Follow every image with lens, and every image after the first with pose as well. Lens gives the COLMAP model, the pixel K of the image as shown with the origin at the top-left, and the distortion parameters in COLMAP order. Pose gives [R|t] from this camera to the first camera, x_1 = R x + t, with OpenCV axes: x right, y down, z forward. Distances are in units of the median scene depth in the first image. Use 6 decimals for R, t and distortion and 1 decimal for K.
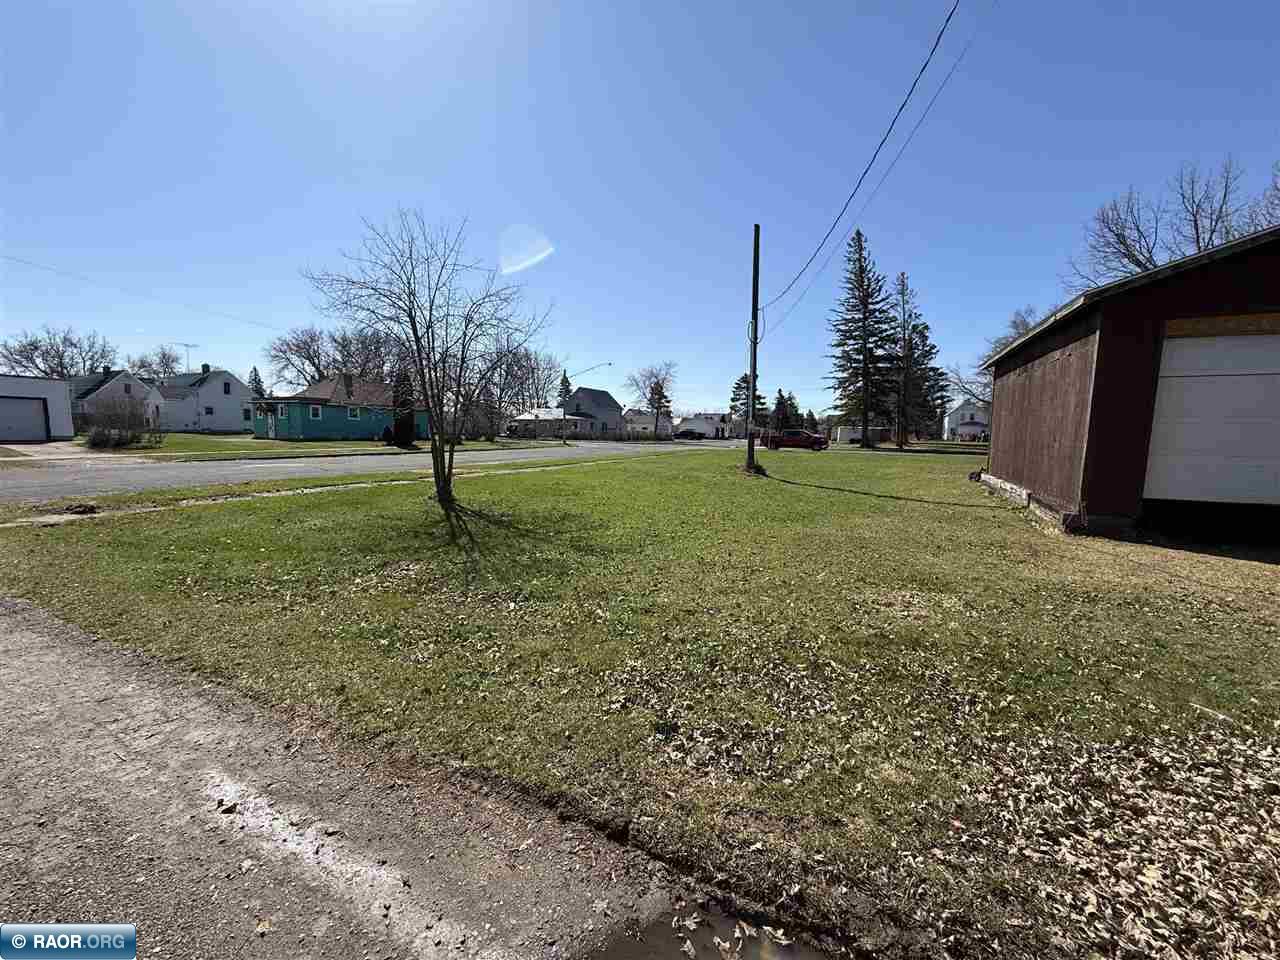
lens RADIAL K [[510.7, 0, 640.0], [0, 510.7, 480.0], [0, 0, 1]] dist [0.002496, 0.000236]
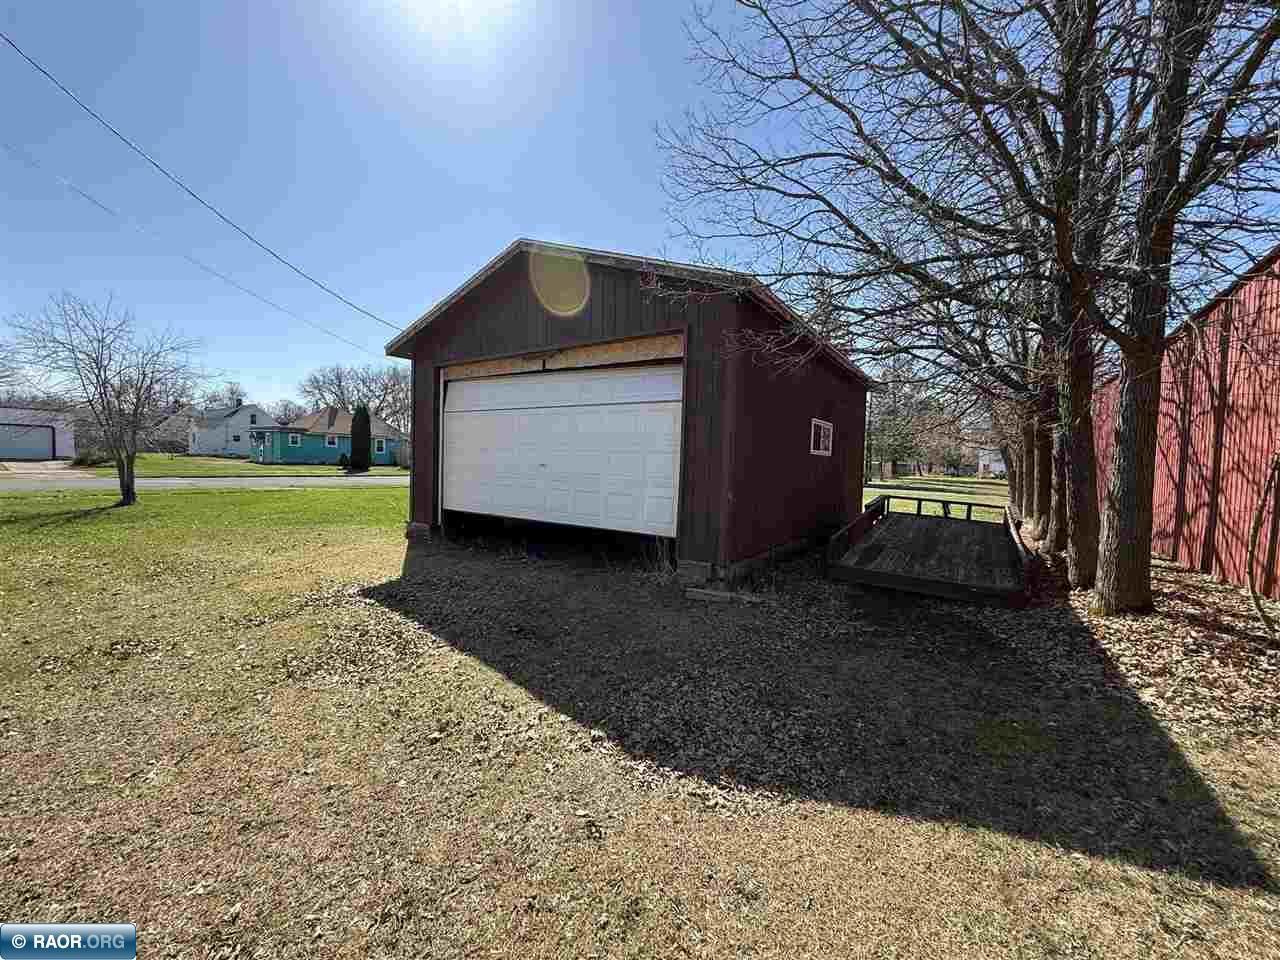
lens RADIAL K [[510.7, 0, 640.0], [0, 510.7, 480.0], [0, 0, 1]] dist [0.002496, 0.000236]
pose [[0.990365, 0.020633, -0.136935, 0.295935], [-0.029178, 0.997730, -0.060685, 0.004637], [0.135372, 0.064096, 0.988719, -0.027765]]
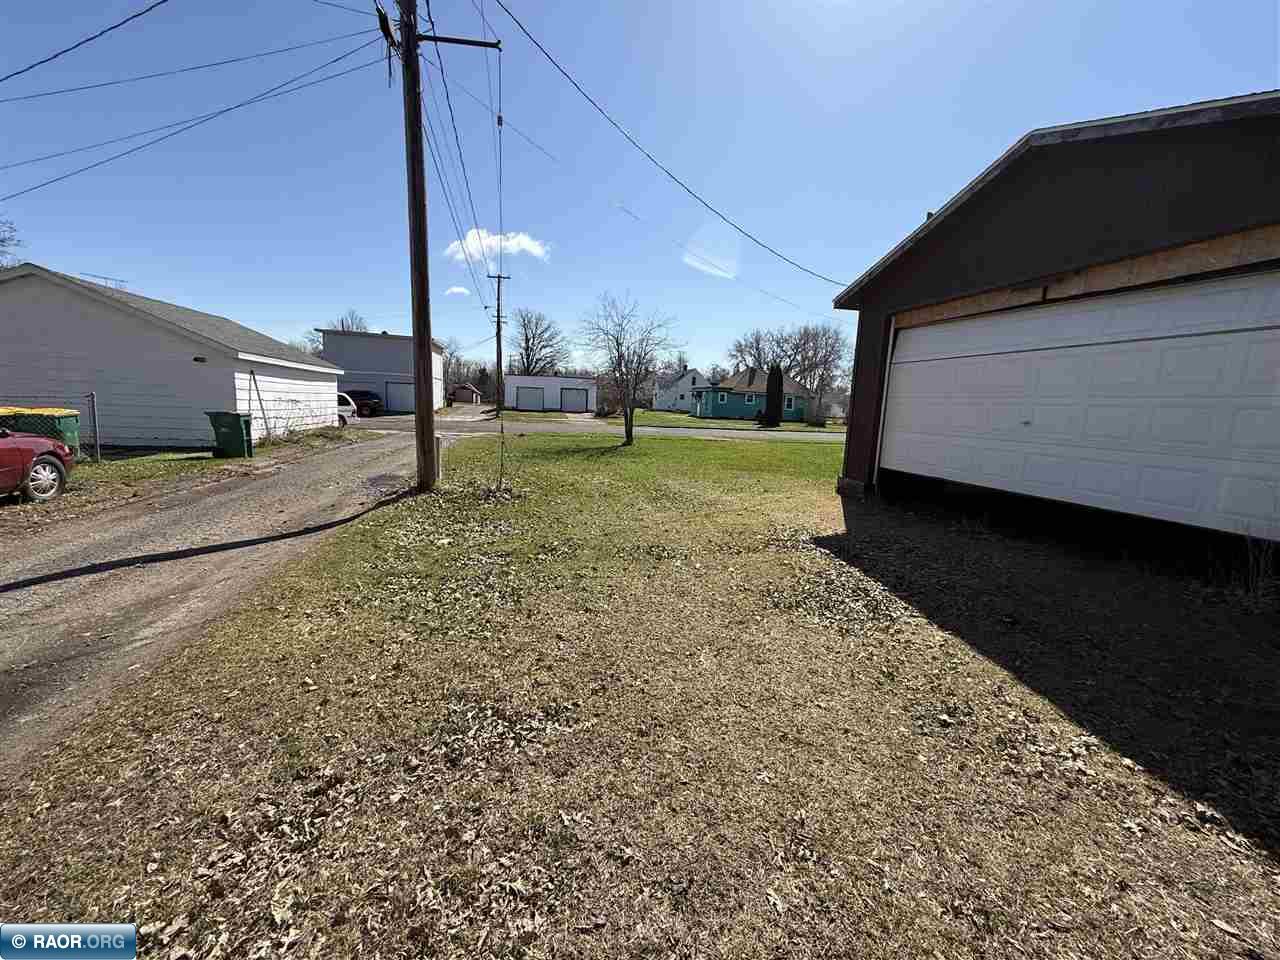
lens RADIAL K [[510.7, 0, 640.0], [0, 510.7, 480.0], [0, 0, 1]] dist [0.002496, 0.000236]
pose [[0.638424, 0.126337, -0.759245, 0.278558], [-0.108267, 0.991369, 0.073924, 0.006493], [0.762032, 0.035006, 0.646593, -0.030810]]
